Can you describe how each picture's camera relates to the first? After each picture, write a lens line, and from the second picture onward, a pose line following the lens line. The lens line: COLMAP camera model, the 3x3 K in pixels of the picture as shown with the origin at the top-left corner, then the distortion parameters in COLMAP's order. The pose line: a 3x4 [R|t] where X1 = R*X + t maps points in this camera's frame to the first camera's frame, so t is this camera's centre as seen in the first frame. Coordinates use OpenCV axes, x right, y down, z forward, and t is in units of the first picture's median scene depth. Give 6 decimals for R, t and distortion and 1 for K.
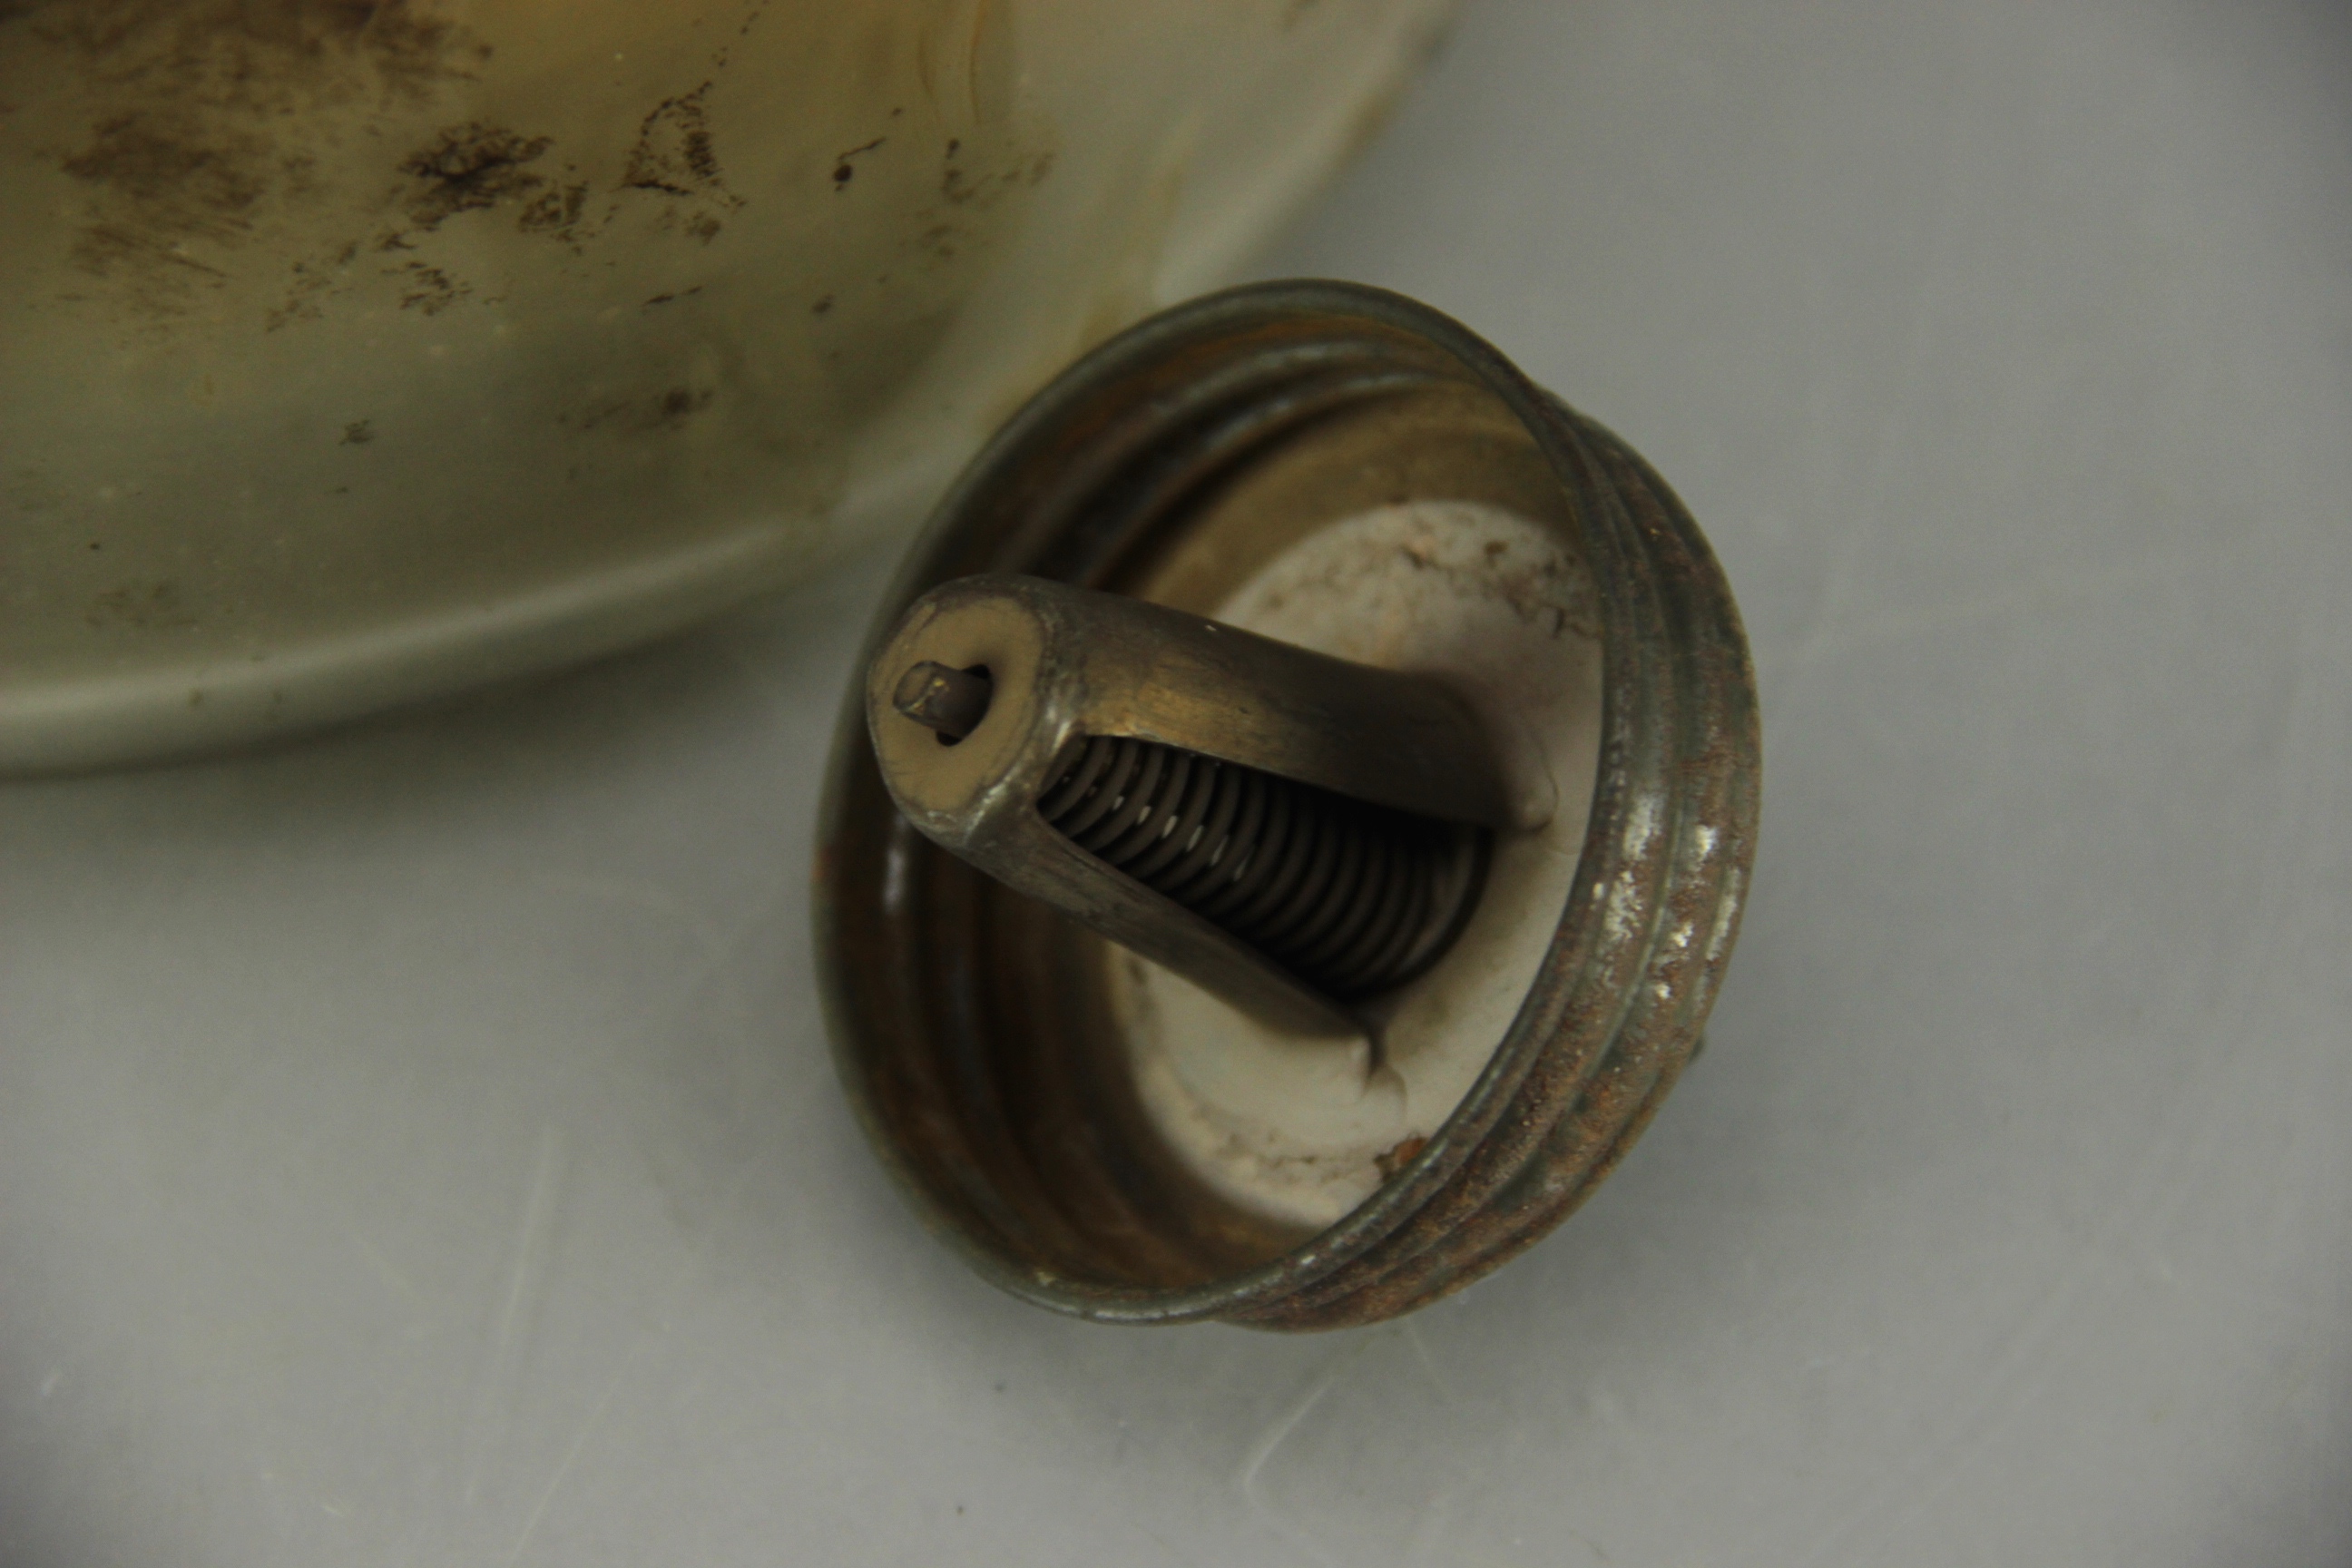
lens RADIAL K [[9197.1, 0, 1176.0], [0, 9197.1, 784.0], [0, 0, 1]] dist [0.196399, 5.475619]
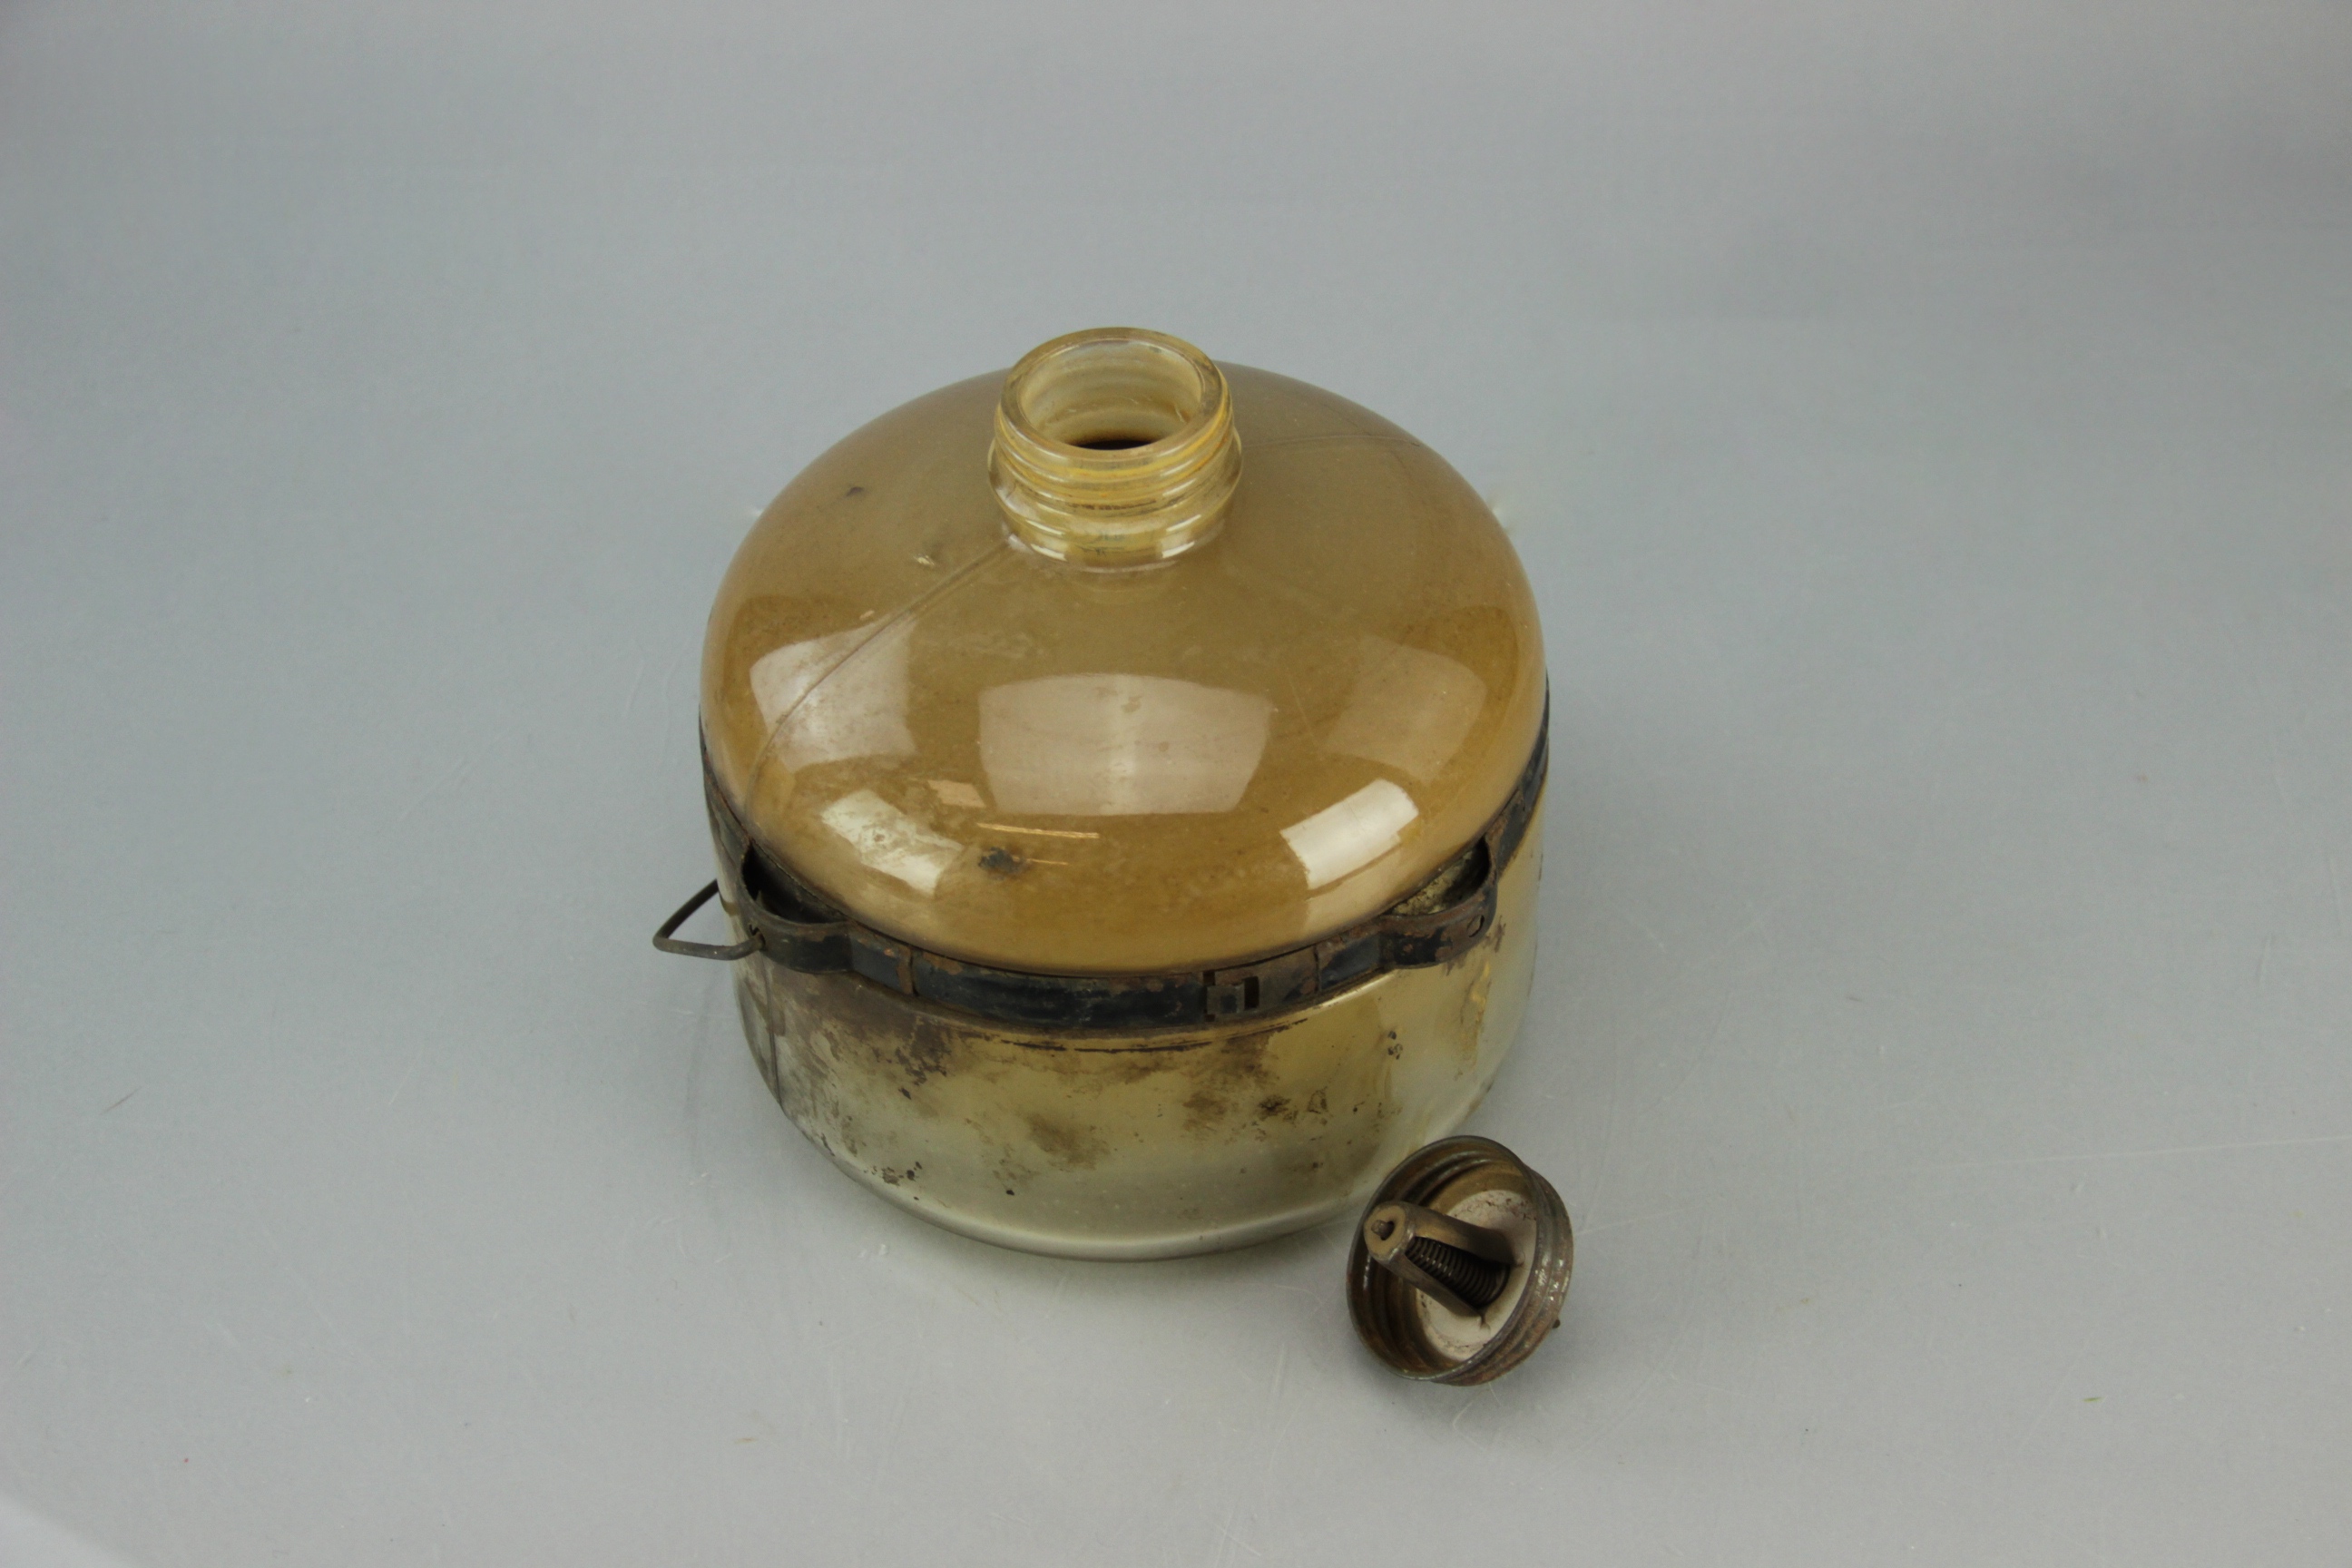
lens RADIAL K [[3474.1, 0, 1176.6], [0, 3474.1, 714.0], [0, 0, 1]] dist [-0.002102, -0.025602]
pose [[0.999071, -0.007950, -0.042344, -0.049197], [-0.001521, 0.975704, -0.219088, 0.108169], [0.043057, 0.218949, 0.974786, -0.619395]]
